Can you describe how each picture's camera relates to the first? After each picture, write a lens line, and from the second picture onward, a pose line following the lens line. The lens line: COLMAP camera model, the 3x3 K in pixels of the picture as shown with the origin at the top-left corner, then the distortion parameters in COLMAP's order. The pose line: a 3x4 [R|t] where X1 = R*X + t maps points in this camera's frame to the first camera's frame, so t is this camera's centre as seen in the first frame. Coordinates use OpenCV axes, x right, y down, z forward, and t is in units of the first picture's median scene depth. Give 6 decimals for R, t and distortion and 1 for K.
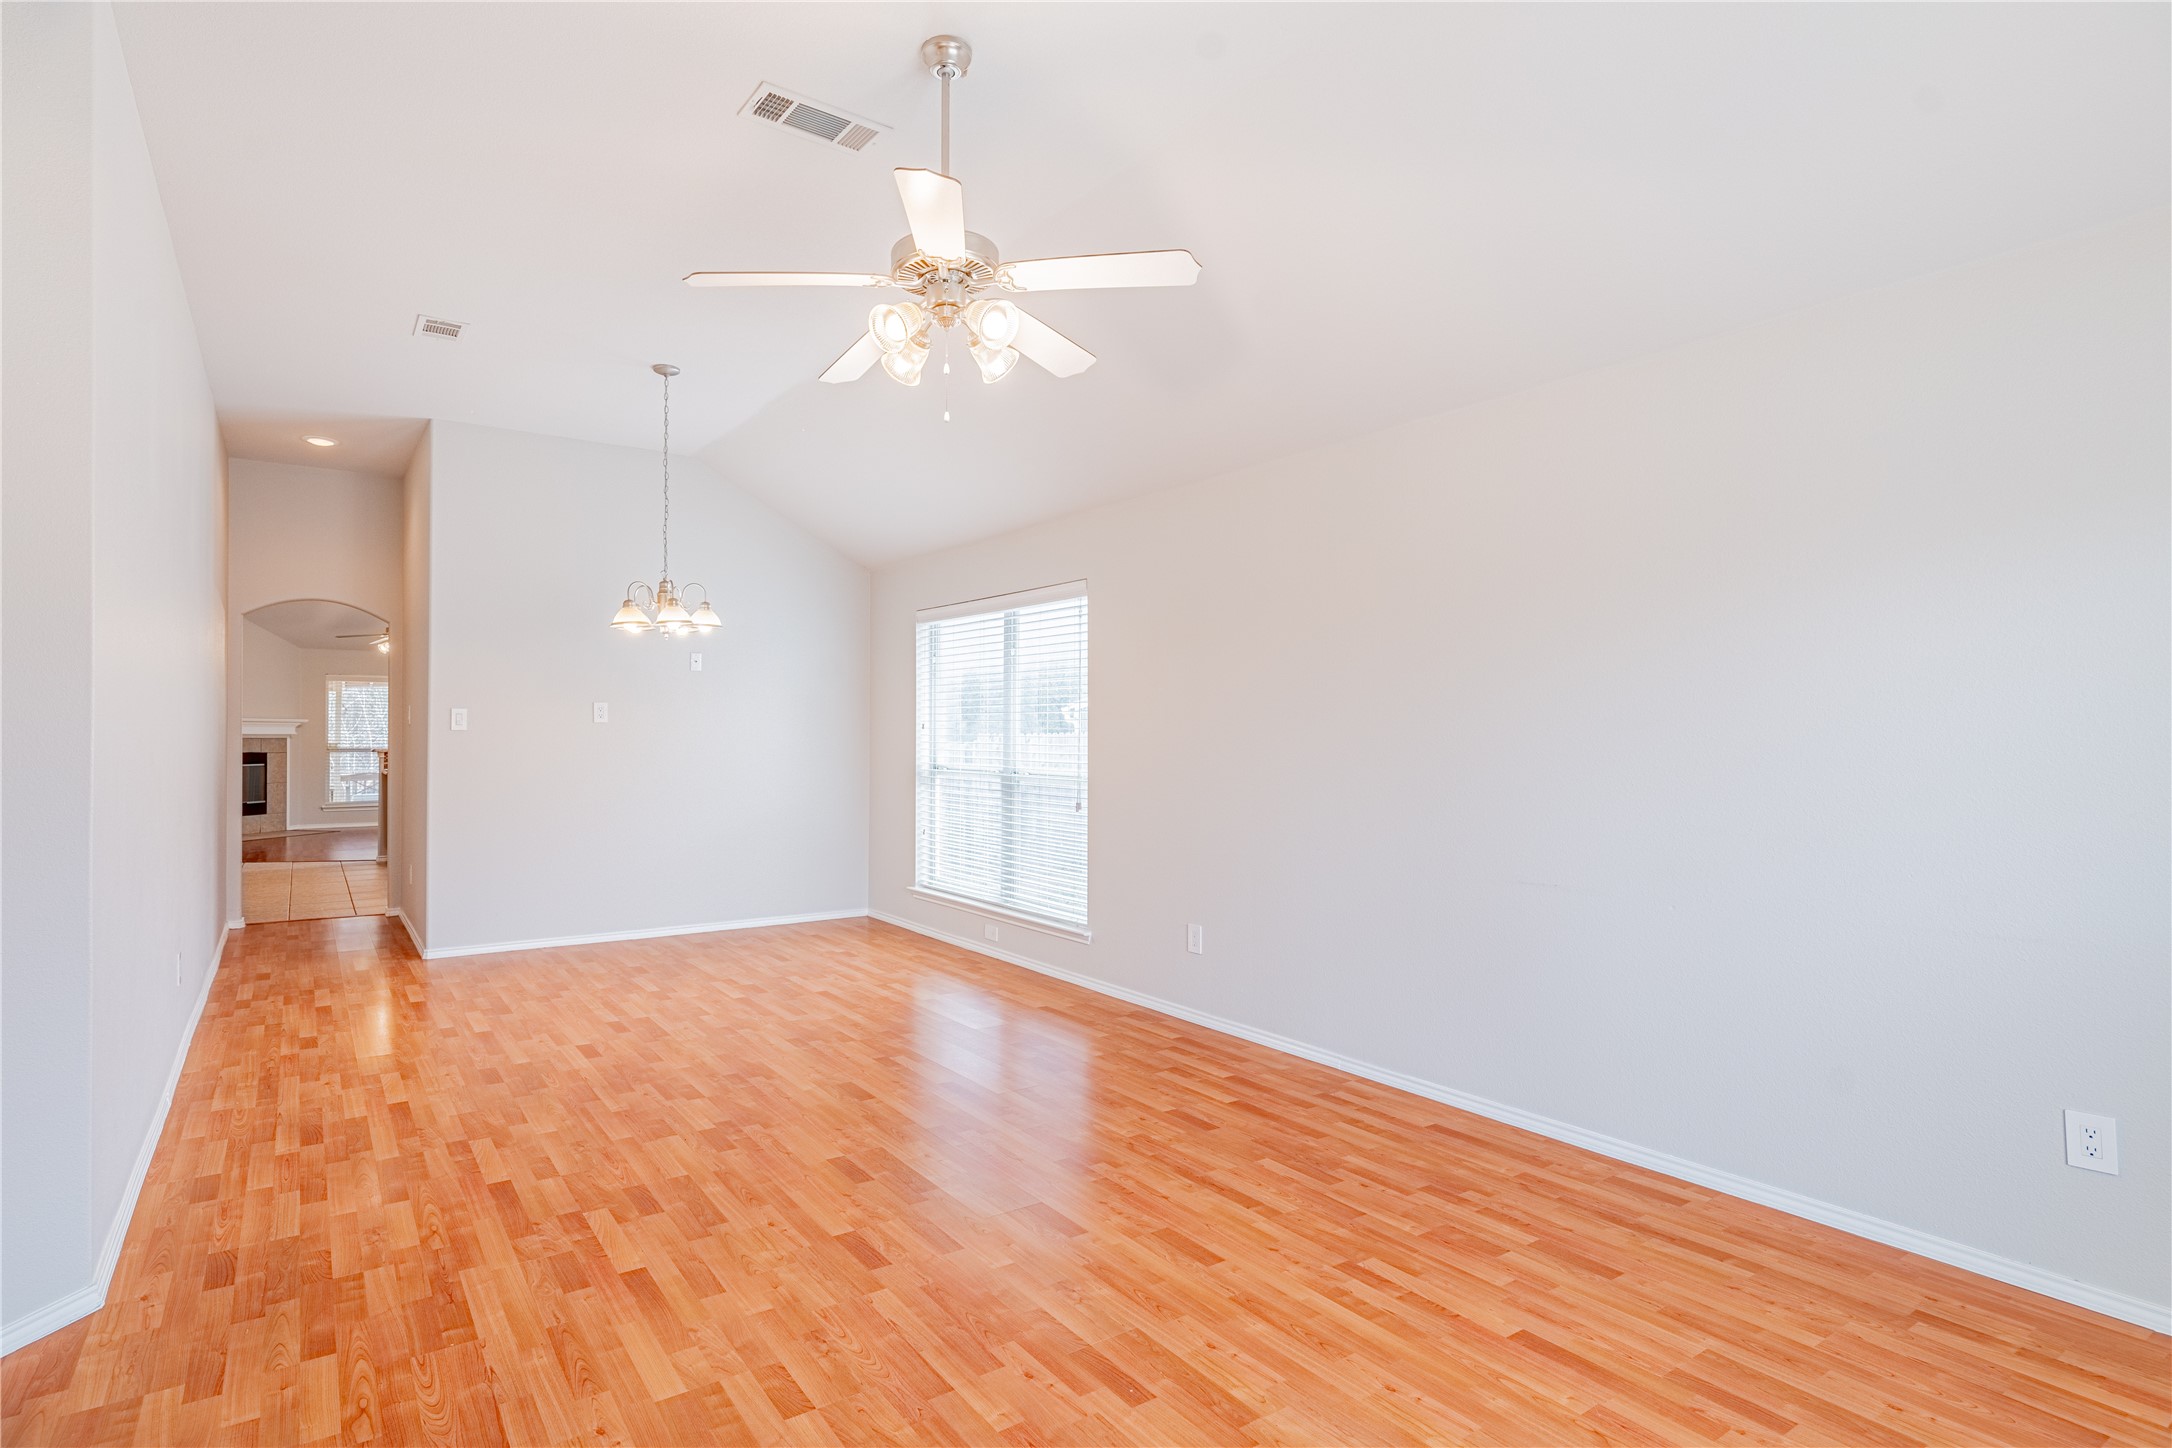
lens RADIAL K [[1075.4, 0, 990.2], [0, 1075.4, 729.5], [0, 0, 1]] dist [-0.001165, 0.000379]
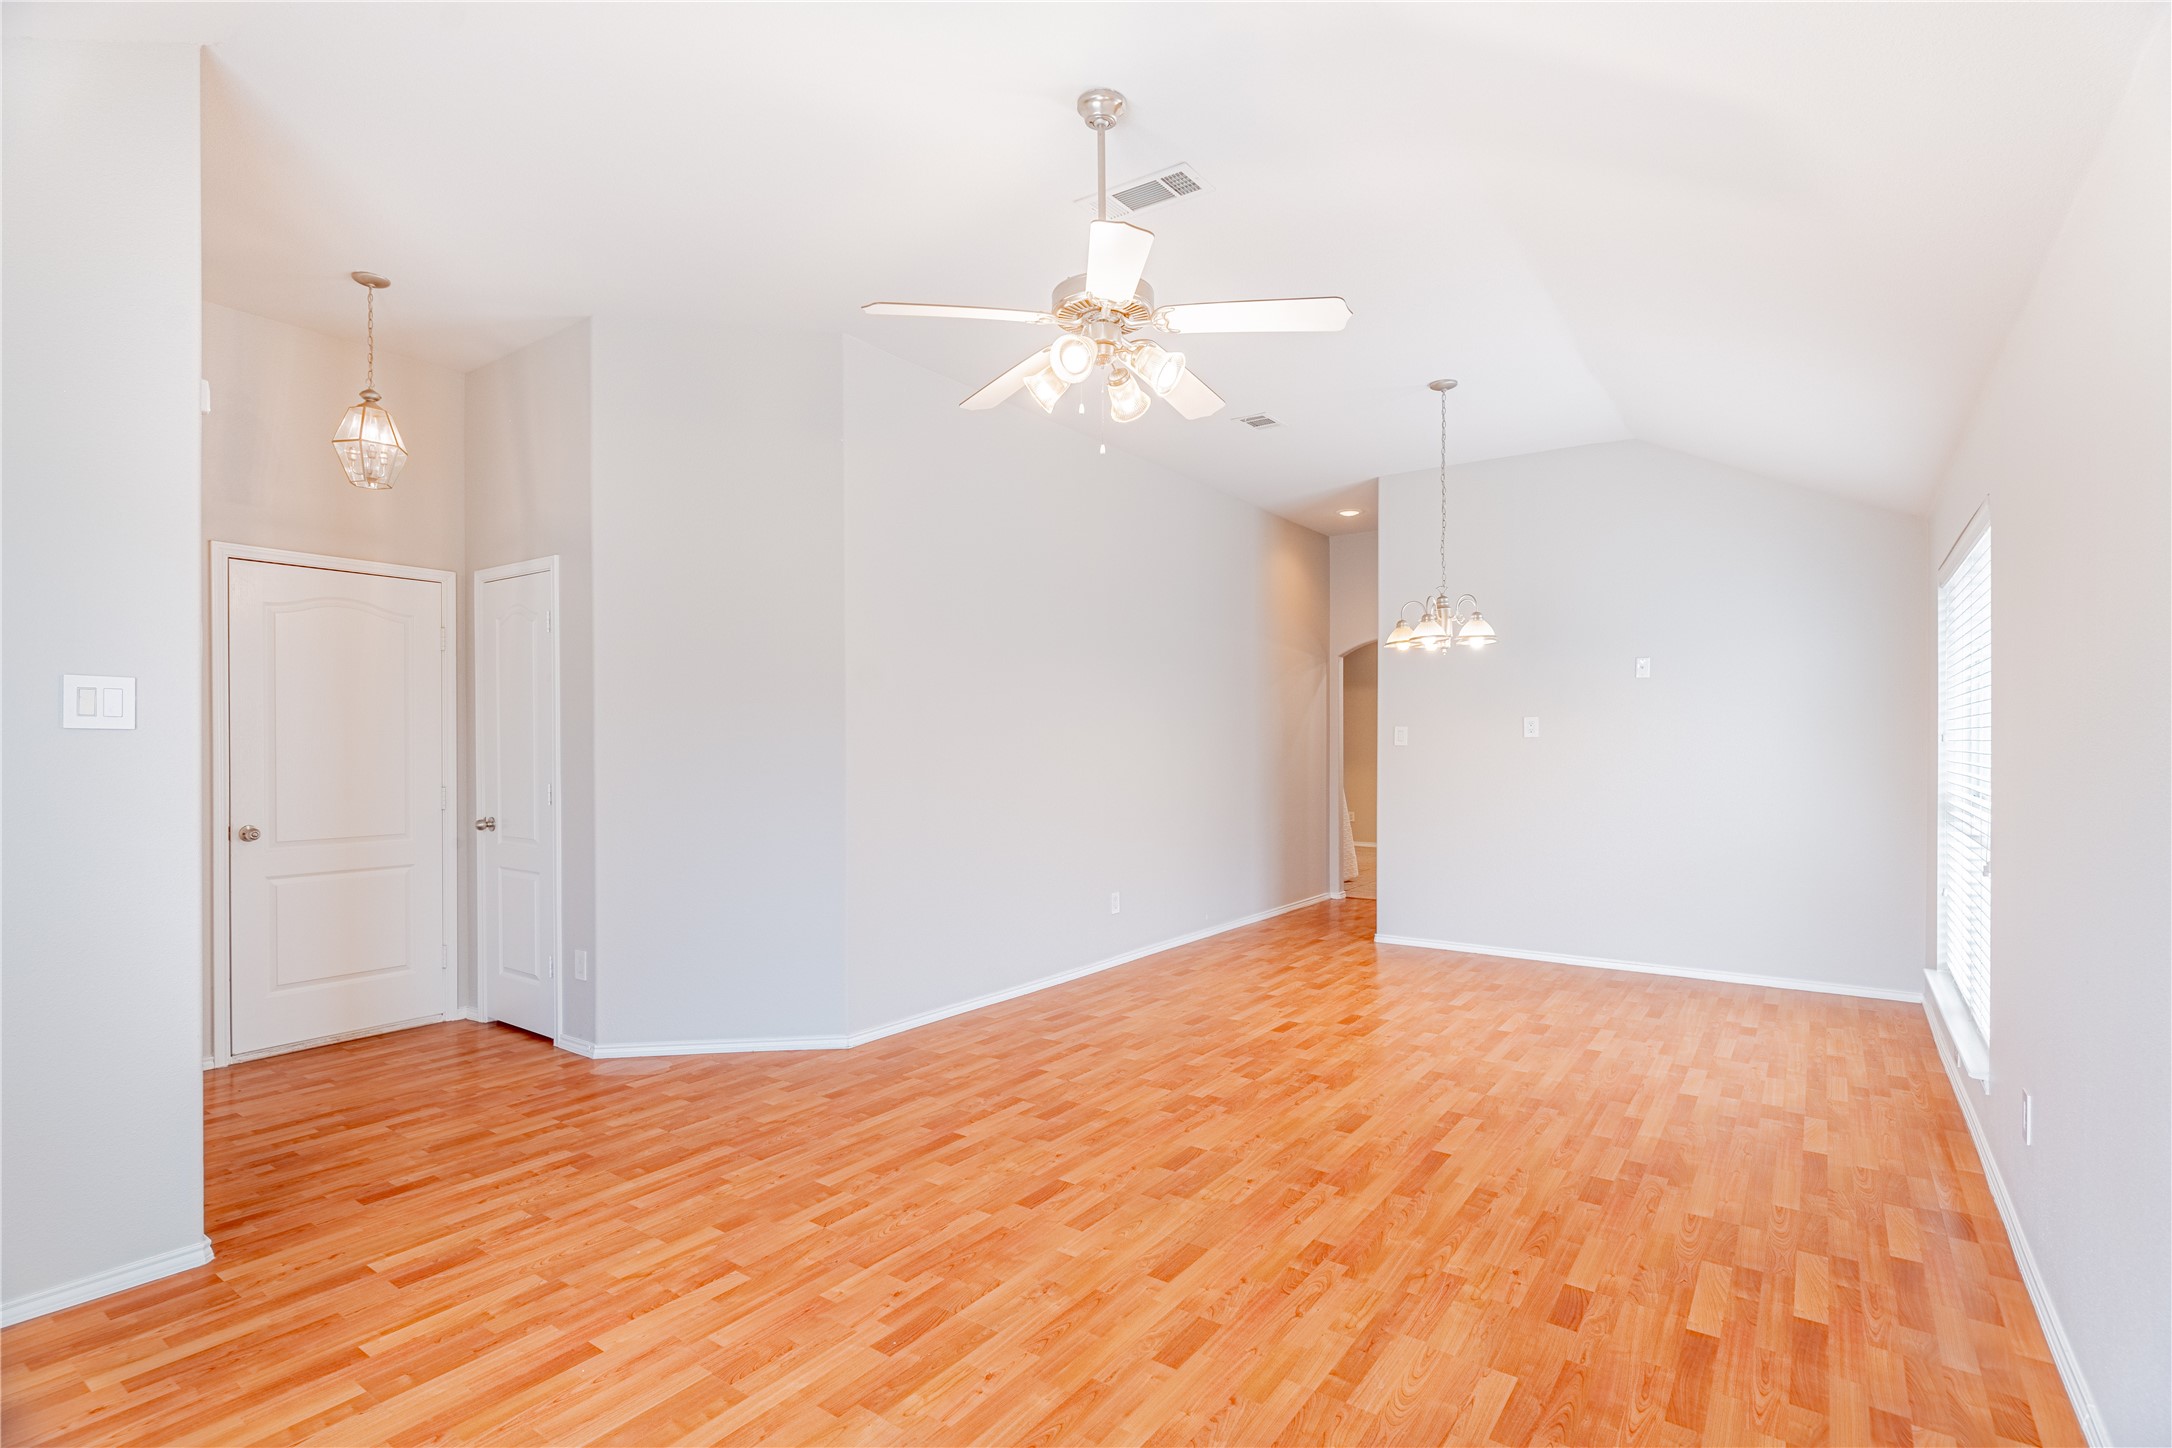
lens RADIAL K [[1054.2, 0, 1053.0], [0, 1054.2, 745.7], [0, 0, 1]] dist [0.003779, 0.000323]
pose [[0.357221, -0.002416, -0.934017, 0.747220], [0.003802, 0.999992, -0.001132, 0.001931], [0.934012, -0.003147, 0.357227, 0.476024]]
